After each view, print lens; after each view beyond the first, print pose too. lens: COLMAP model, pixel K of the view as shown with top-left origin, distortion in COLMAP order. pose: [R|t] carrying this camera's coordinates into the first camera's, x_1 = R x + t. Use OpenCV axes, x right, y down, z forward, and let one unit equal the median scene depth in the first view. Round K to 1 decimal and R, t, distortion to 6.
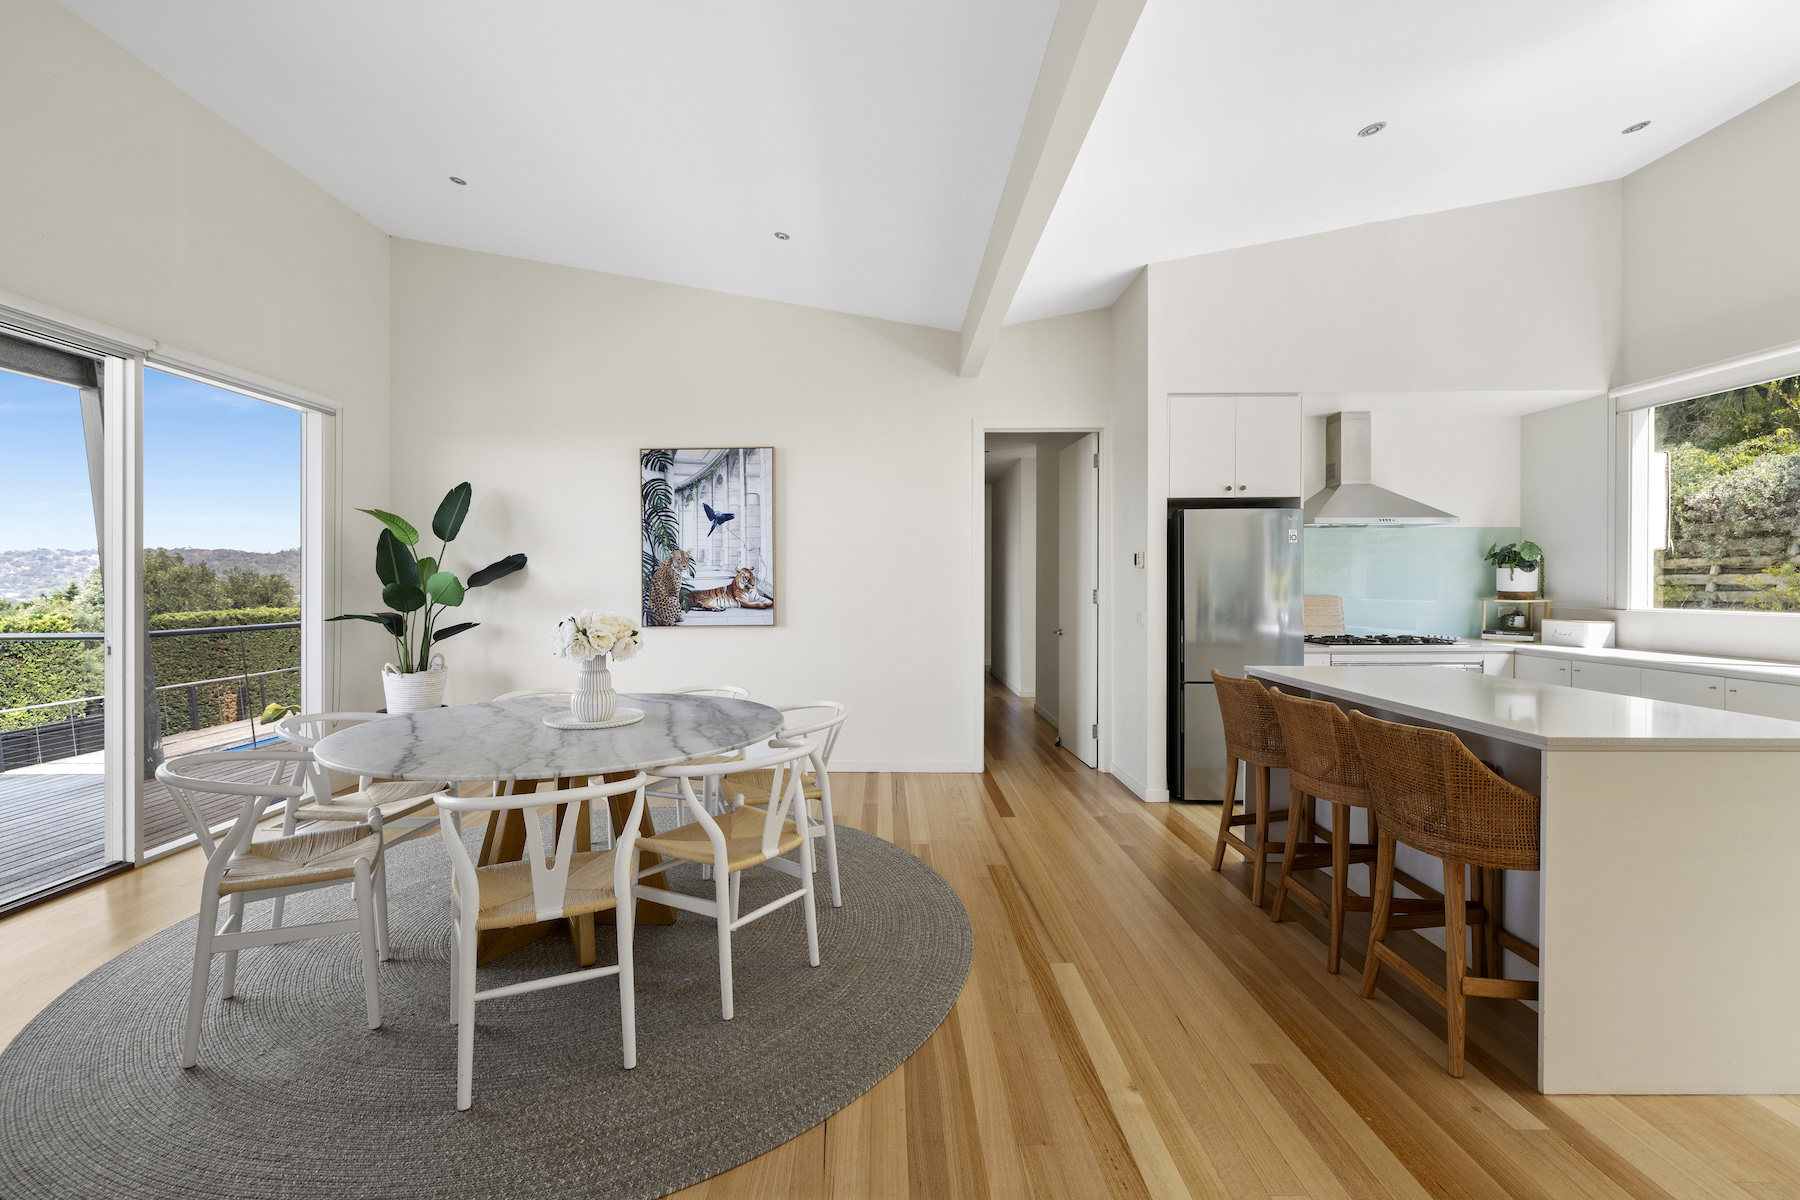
lens RADIAL K [[782.1, 0, 897.6], [0, 782.1, 603.0], [0, 0, 1]] dist [0.003946, -0.000528]
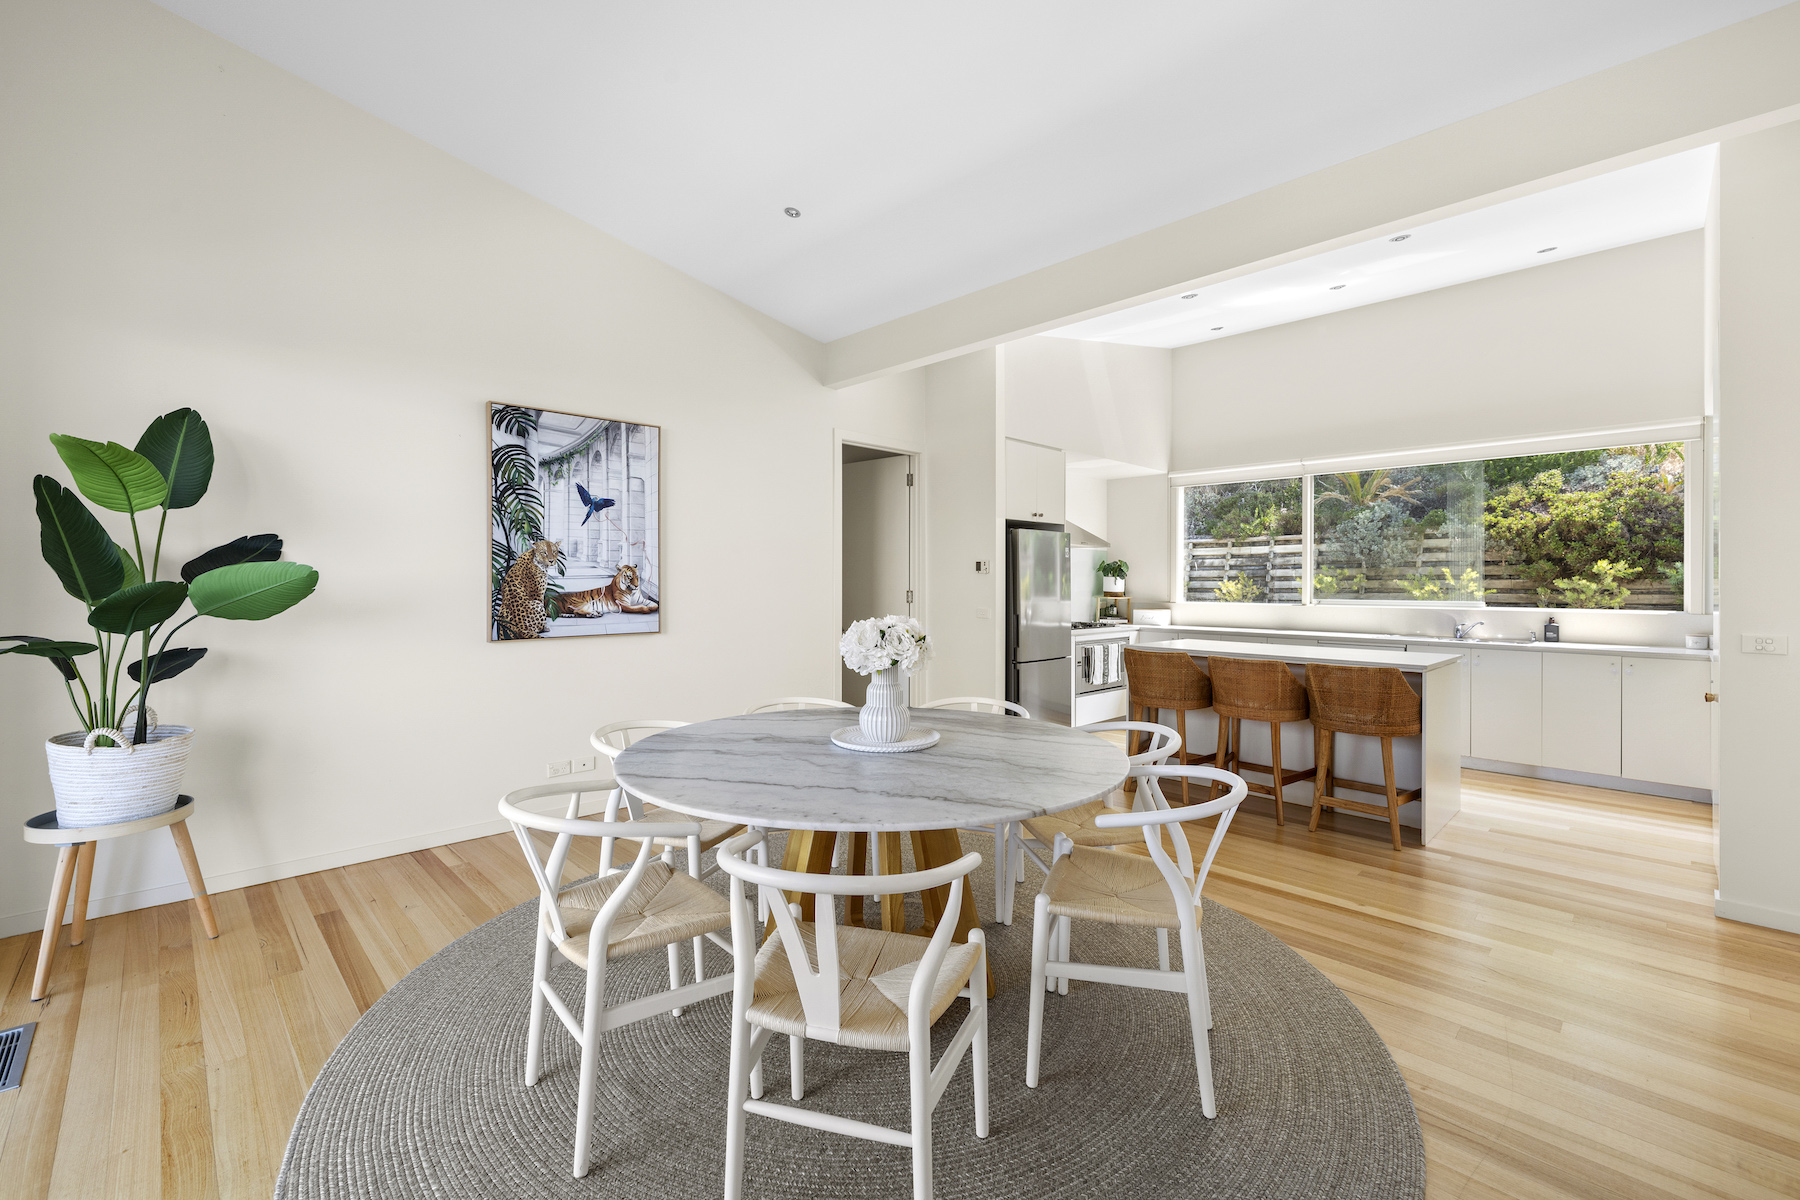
lens RADIAL K [[782.1, 0, 896.1], [0, 782.1, 591.2], [0, 0, 1]] dist [0.003946, -0.000528]
pose [[0.701249, -0.001485, 0.712914, -0.590668], [0.006762, 0.999967, -0.004568, -0.011153], [-0.712884, 0.008024, 0.701236, 0.205376]]
